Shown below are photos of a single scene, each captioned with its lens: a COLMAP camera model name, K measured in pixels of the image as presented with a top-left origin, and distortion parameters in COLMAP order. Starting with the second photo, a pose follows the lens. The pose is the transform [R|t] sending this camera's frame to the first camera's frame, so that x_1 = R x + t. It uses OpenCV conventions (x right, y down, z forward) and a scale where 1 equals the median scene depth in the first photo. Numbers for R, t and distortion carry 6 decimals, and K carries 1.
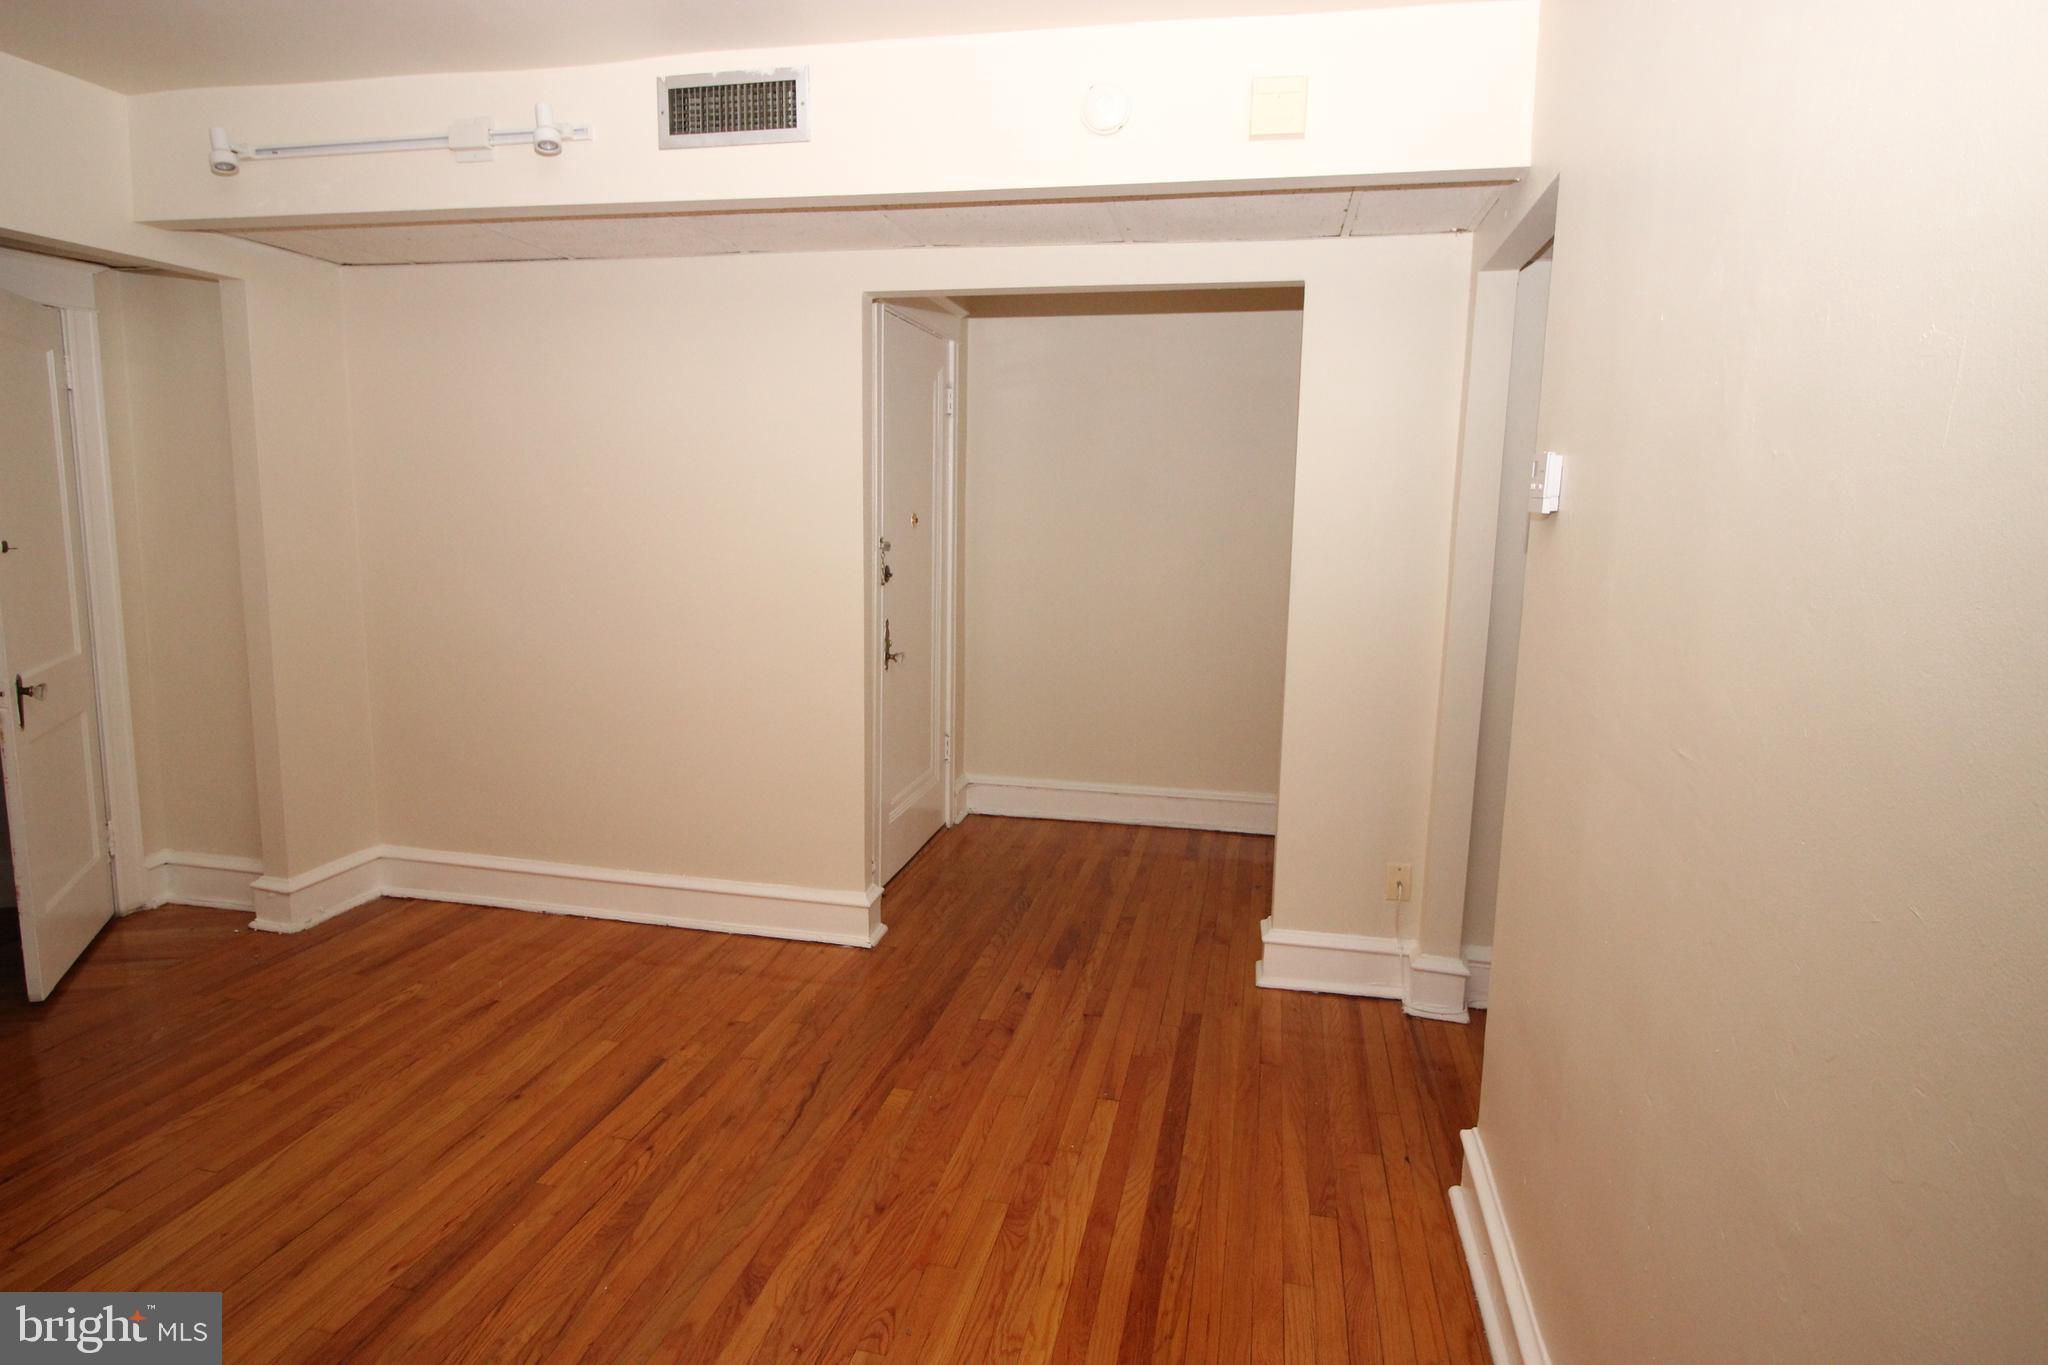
lens RADIAL K [[1126.8, 0, 1014.7], [0, 1126.8, 683.1], [0, 0, 1]] dist [-0.002603, -0.001840]
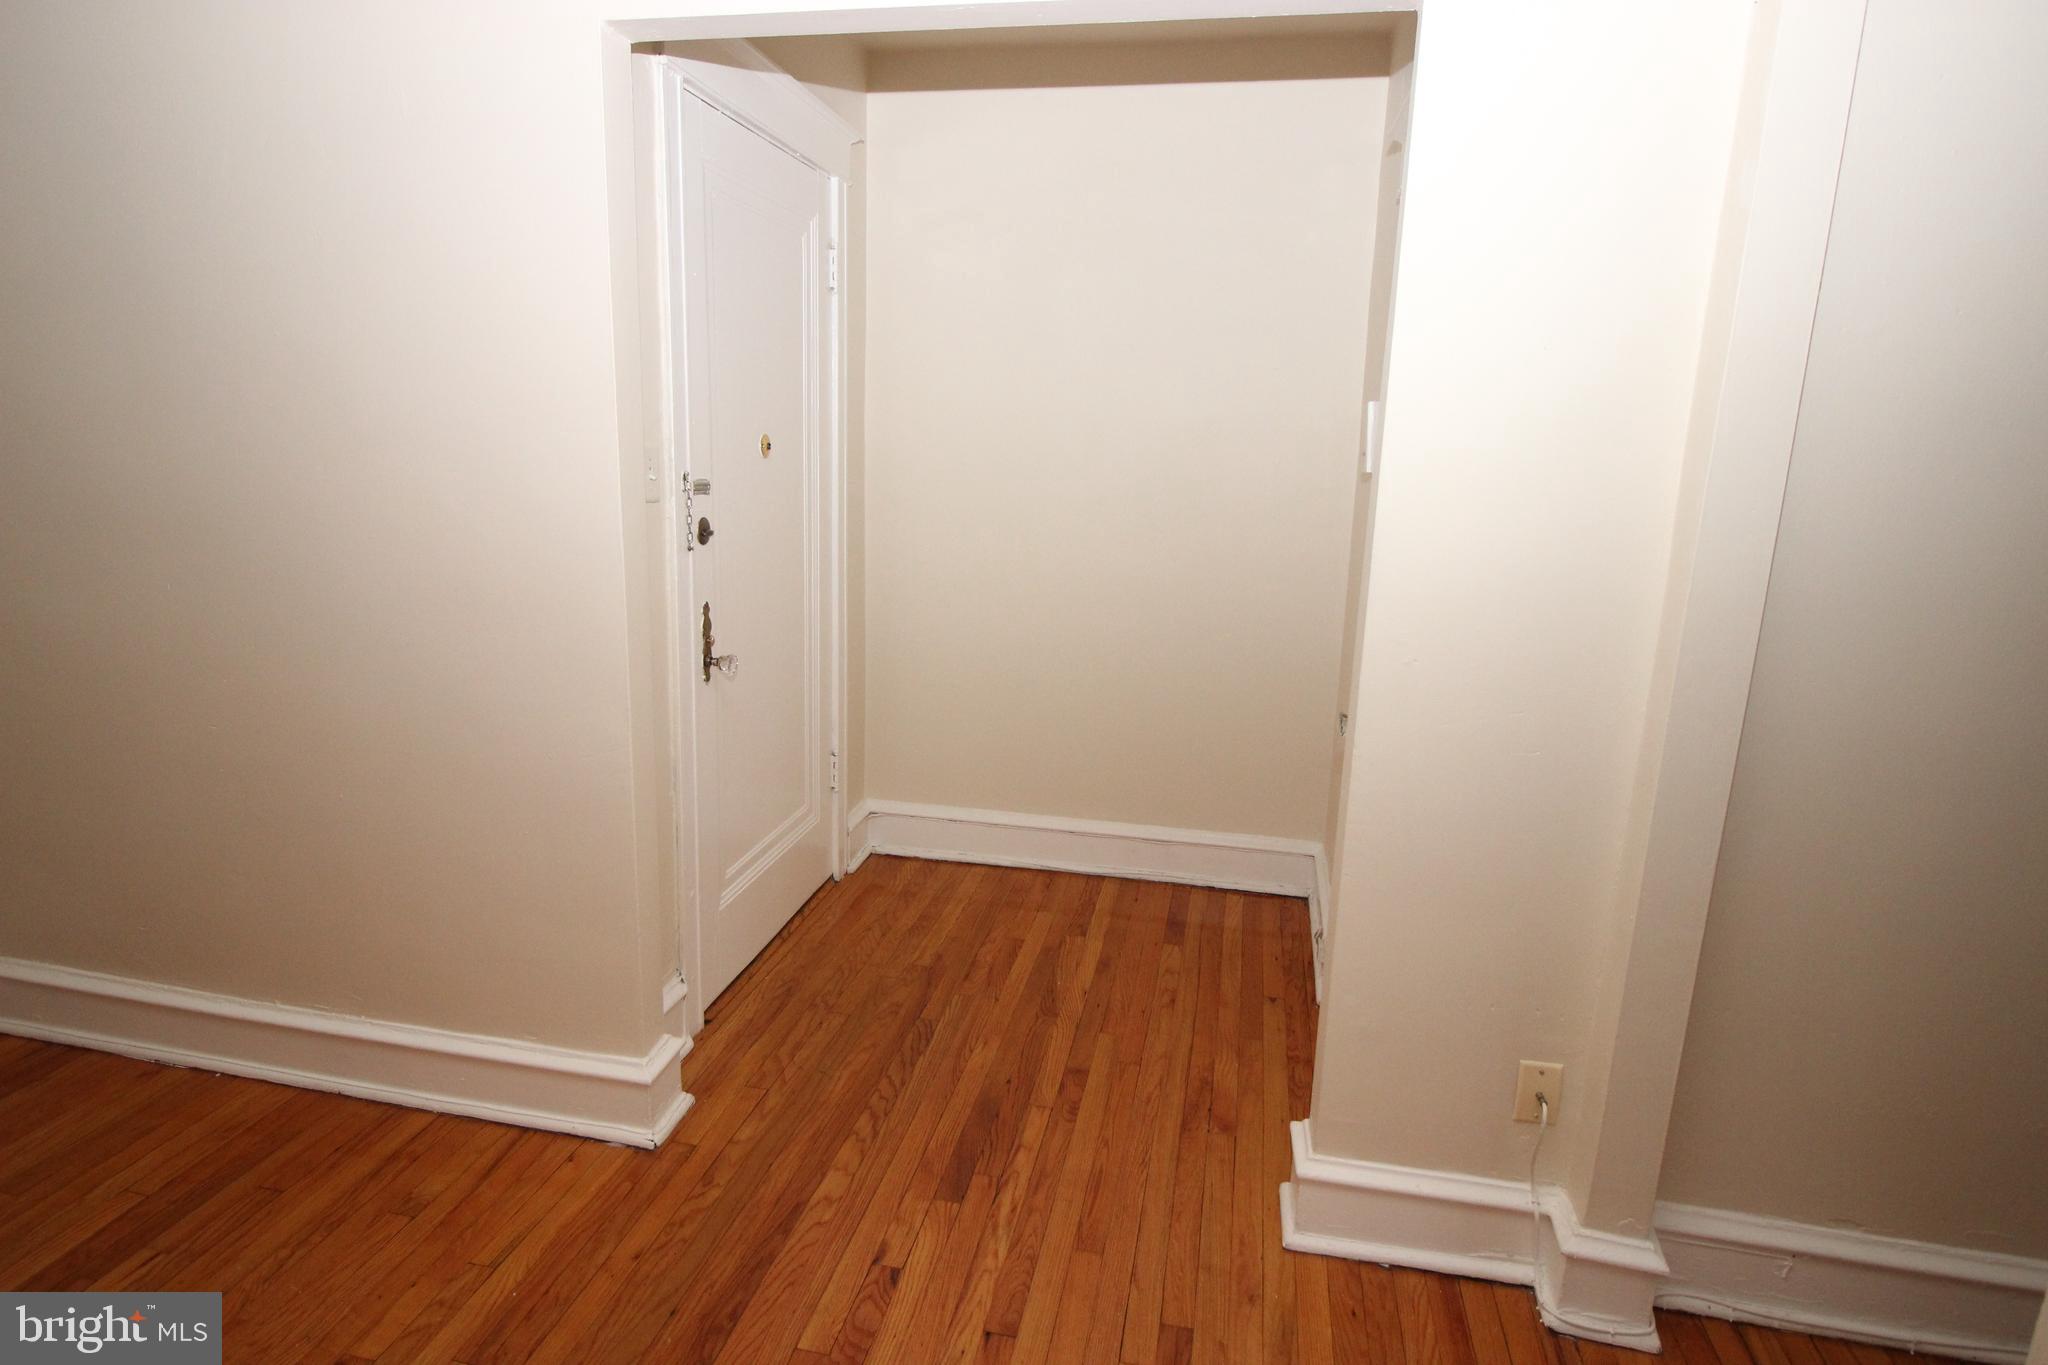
lens RADIAL K [[1126.8, 0, 1008.1], [0, 1126.8, 683.4], [0, 0, 1]] dist [-0.002603, -0.001840]
pose [[0.999863, 0.011502, 0.011896, 0.056045], [-0.012207, 0.998066, 0.060955, -0.058651], [-0.011172, -0.061092, 0.998070, 0.407115]]
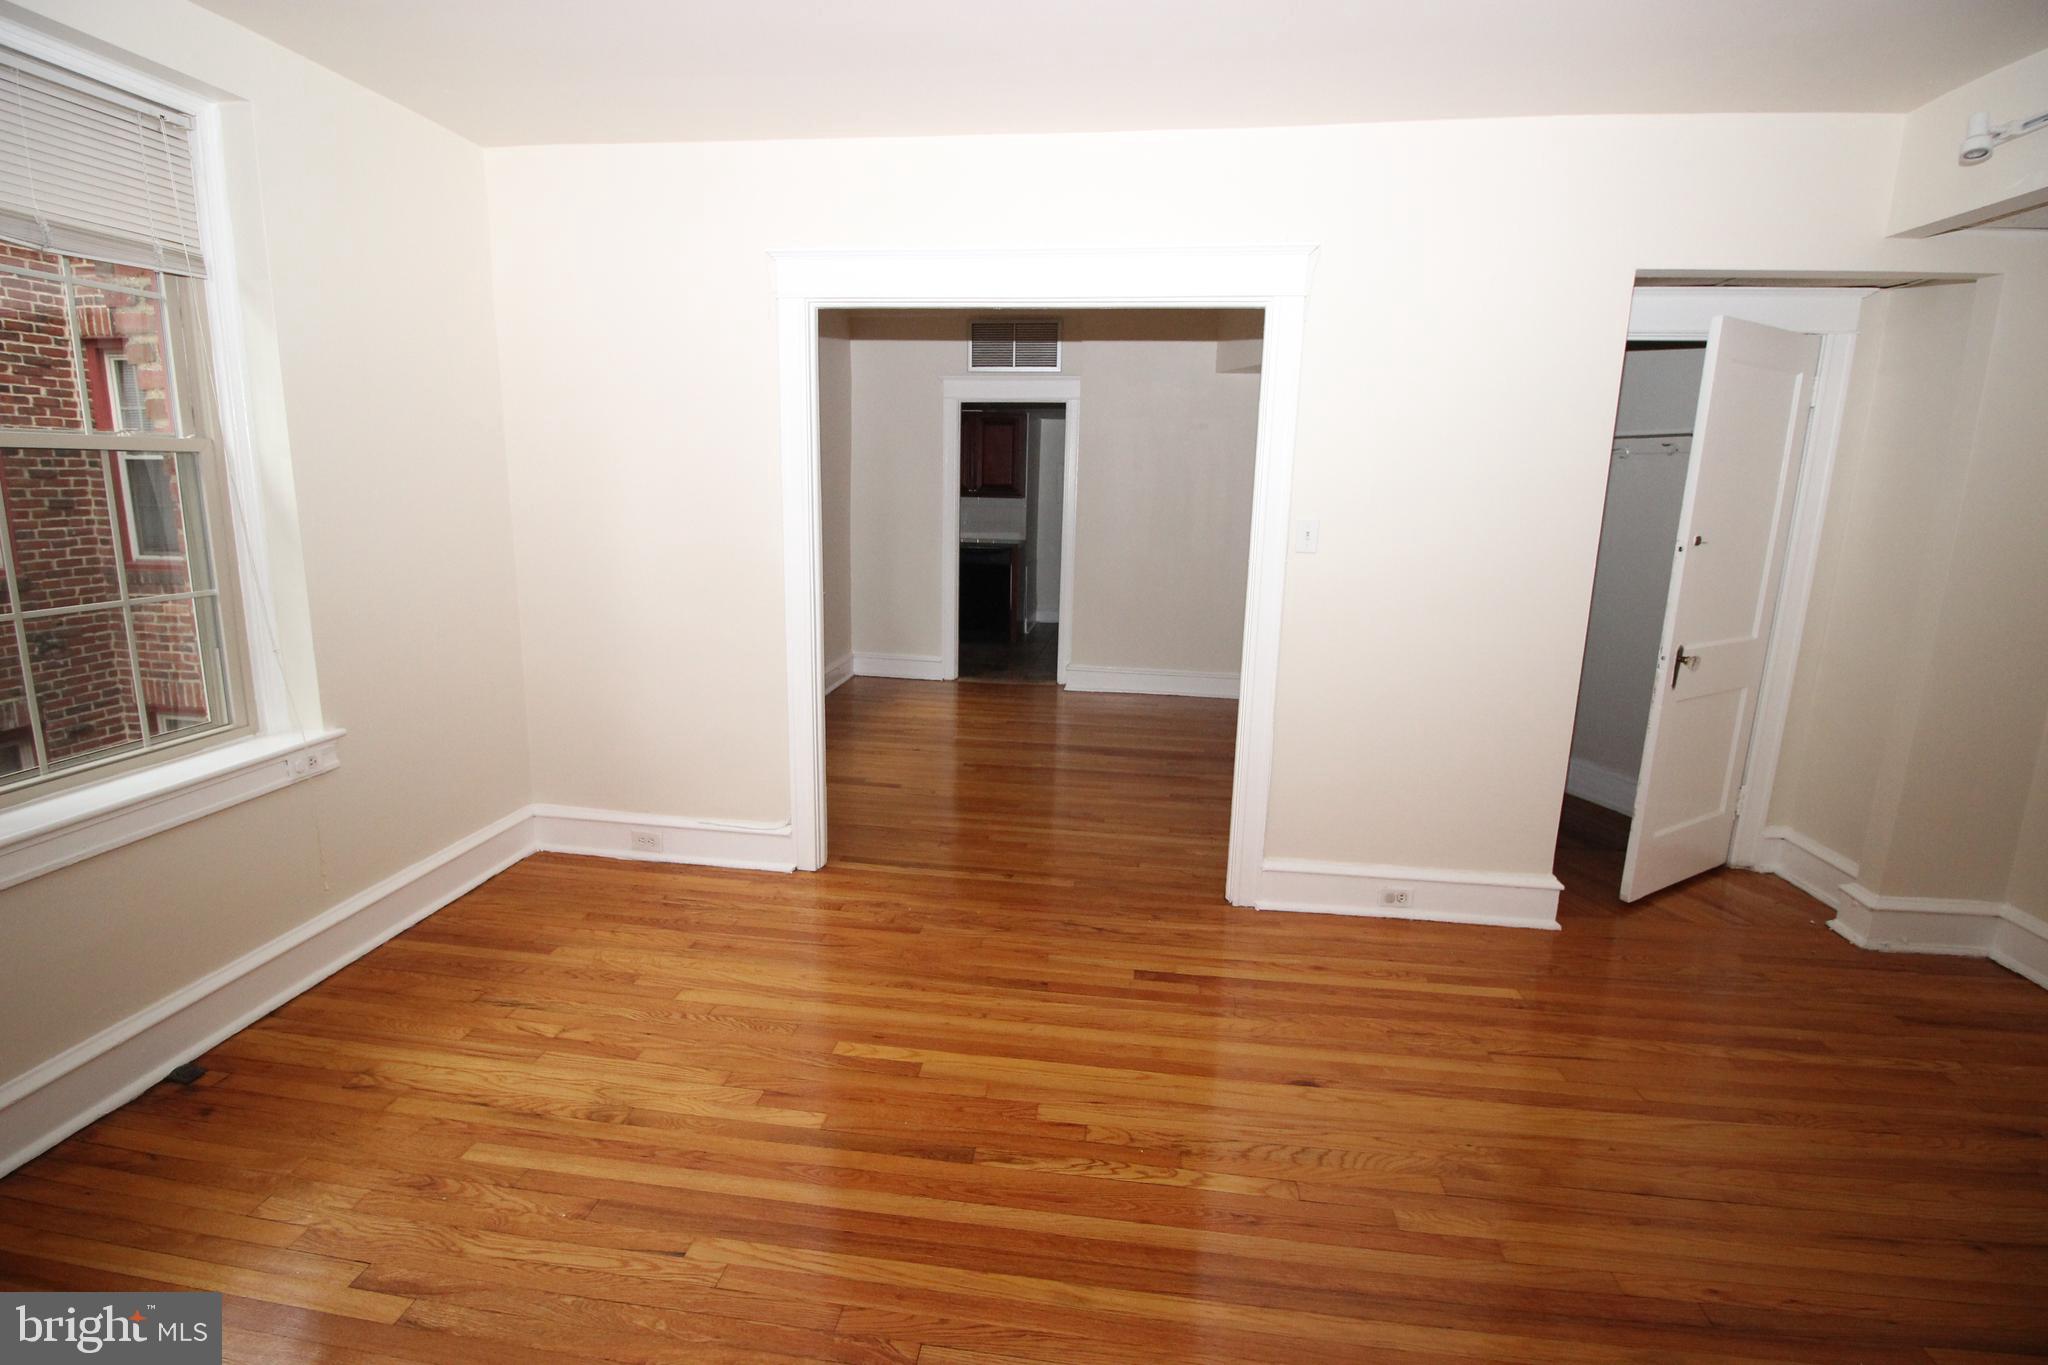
lens RADIAL K [[951.7, 0, 1010.9], [0, 951.7, 680.1], [0, 0, 1]] dist [-0.004698, -0.008924]
pose [[0.094811, 0.187566, -0.977666, 0.051123], [-0.176685, 0.969668, 0.168897, -0.013573], [0.979690, 0.156726, 0.125076, 0.131555]]
